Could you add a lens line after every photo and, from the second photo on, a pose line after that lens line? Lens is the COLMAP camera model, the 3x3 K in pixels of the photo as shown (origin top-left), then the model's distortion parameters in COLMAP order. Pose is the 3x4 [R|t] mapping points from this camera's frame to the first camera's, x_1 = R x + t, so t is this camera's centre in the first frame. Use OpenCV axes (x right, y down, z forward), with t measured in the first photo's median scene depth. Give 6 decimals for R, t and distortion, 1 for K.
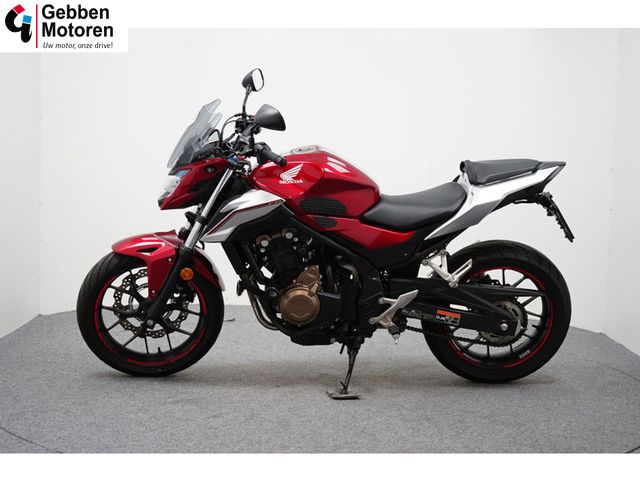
lens RADIAL K [[1000.3, 0, 320.5], [0, 1000.3, 239.4], [0, 0, 1]] dist [0.032173, 0.000000]
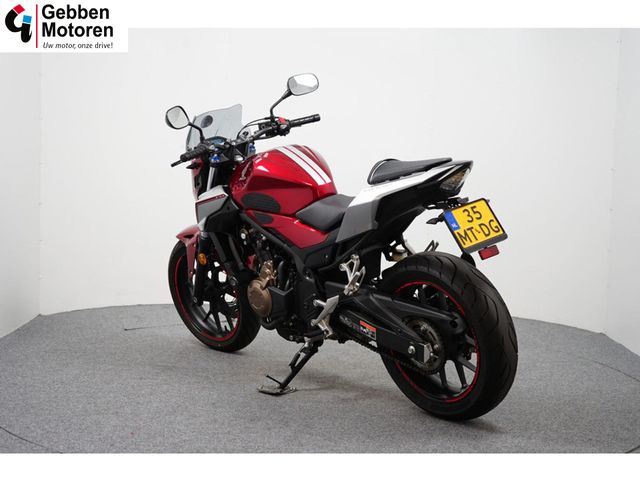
lens RADIAL K [[1000.3, 0, 319.8], [0, 1000.3, 241.1], [0, 0, 1]] dist [0.032173, 0.000000]
pose [[0.623858, 0.064759, -0.778850, 0.829371], [-0.086868, 0.996132, 0.013245, -0.012318], [0.776695, 0.059395, 0.627070, 0.388596]]
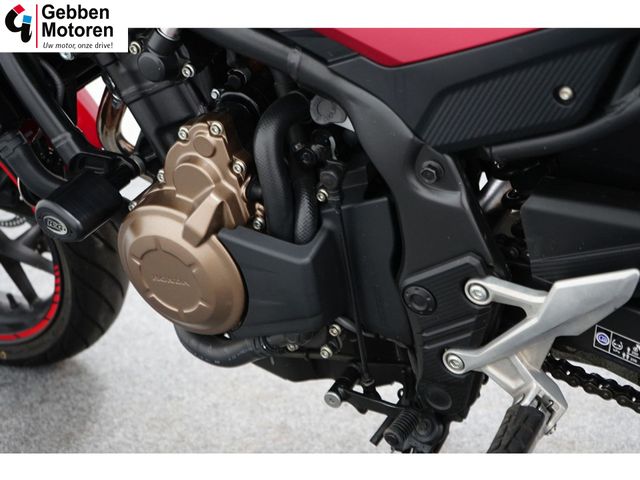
lens RADIAL K [[1074.4, 0, 320.1], [0, 1074.4, 239.9], [0, 0, 1]] dist [-0.037547, 0.000000]
pose [[0.820245, 0.123805, -0.558454, 0.165642], [0.035350, 0.963459, 0.265512, -0.014872], [0.570919, -0.237526, 0.785896, 0.800977]]
